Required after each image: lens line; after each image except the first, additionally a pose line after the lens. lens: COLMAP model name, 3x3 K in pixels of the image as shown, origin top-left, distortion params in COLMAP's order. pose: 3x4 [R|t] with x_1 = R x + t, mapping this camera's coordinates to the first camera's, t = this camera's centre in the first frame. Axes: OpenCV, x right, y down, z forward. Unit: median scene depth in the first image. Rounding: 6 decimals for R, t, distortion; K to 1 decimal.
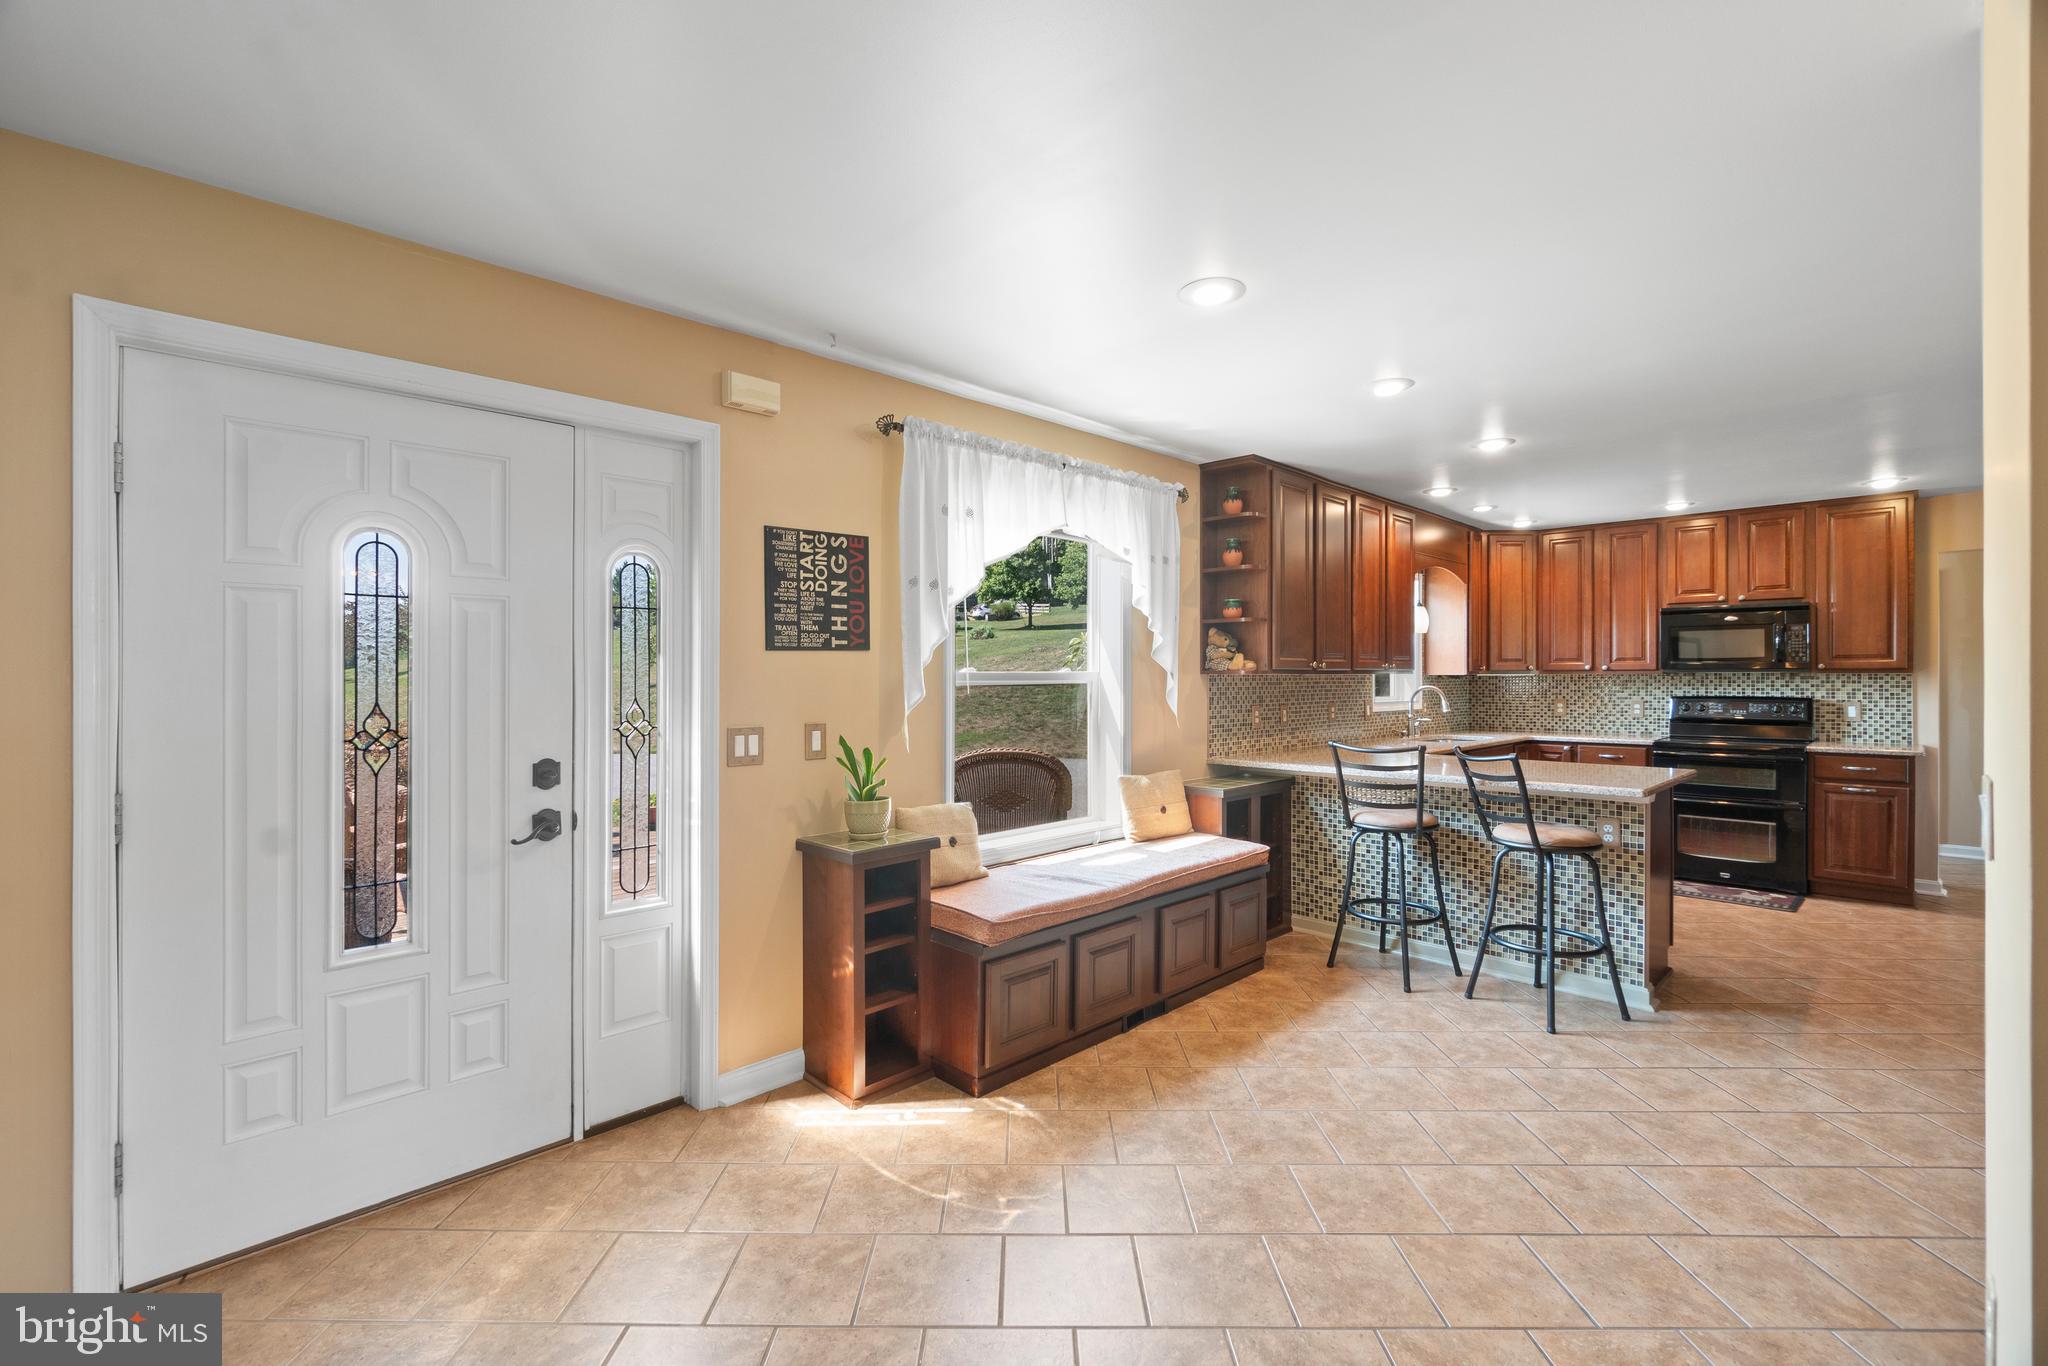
lens RADIAL K [[893.1, 0, 1020.0], [0, 893.1, 684.1], [0, 0, 1]] dist [0.001218, 0.000154]
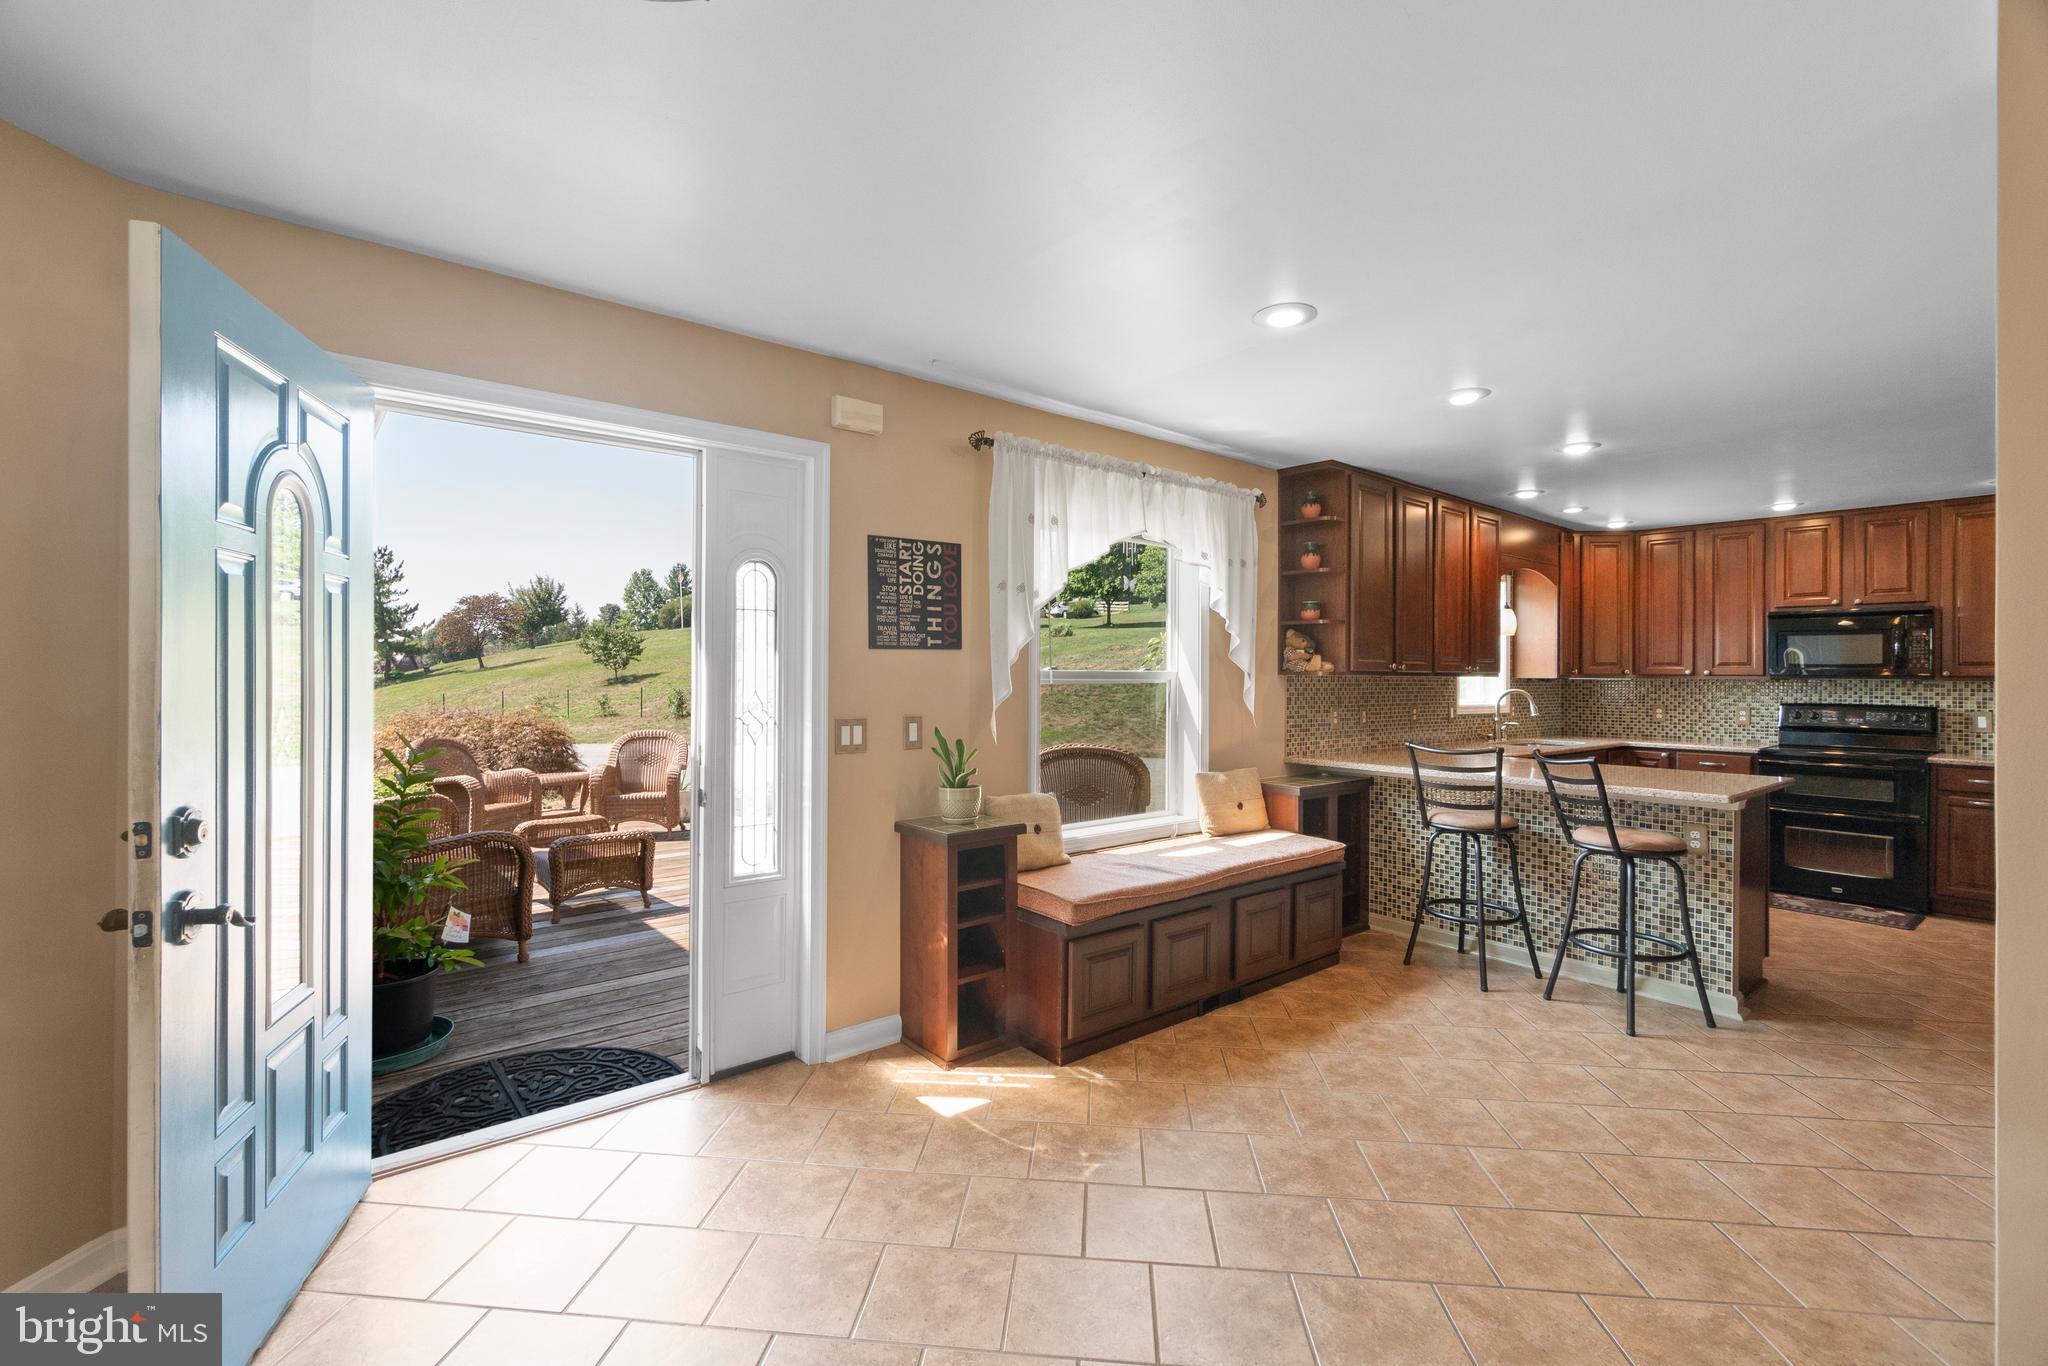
lens RADIAL K [[897.4, 0, 1011.8], [0, 897.4, 662.8], [0, 0, 1]] dist [-0.000505, -0.000329]
pose [[0.995394, 0.009829, -0.095361, -0.005542], [-0.011871, 0.999712, -0.020869, 0.000359], [0.095129, 0.021905, 0.995224, -0.066275]]
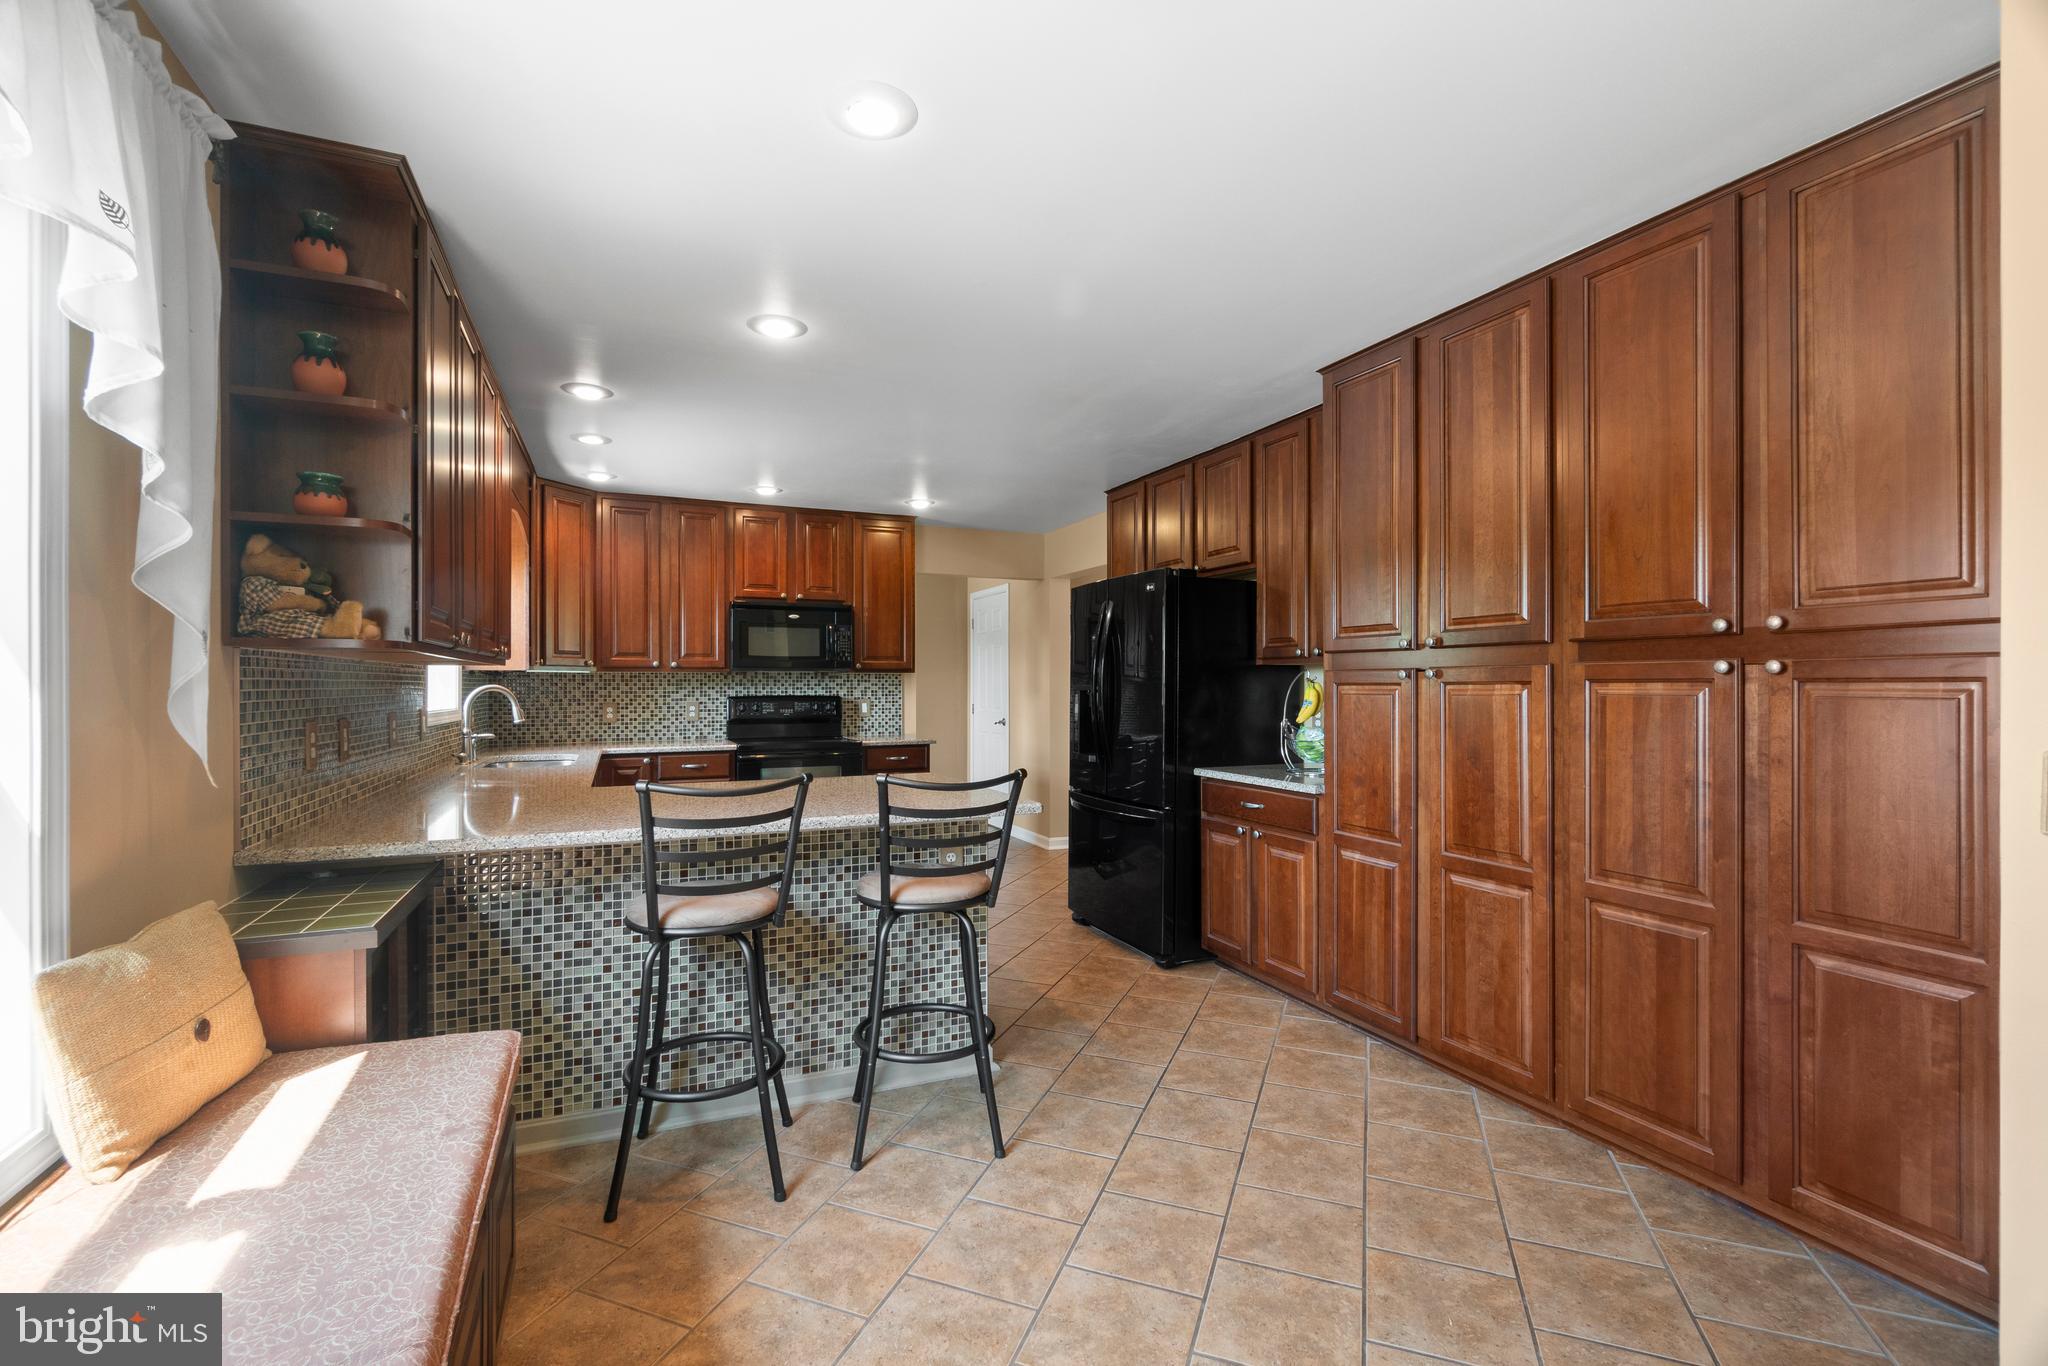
lens RADIAL K [[893.1, 0, 1020.0], [0, 893.1, 684.1], [0, 0, 1]] dist [0.001218, 0.000154]
pose [[0.357989, 0.001801, 0.933724, -0.052071], [0.008049, 0.999955, -0.005014, 0.012435], [-0.933691, 0.009310, 0.357959, 0.613794]]
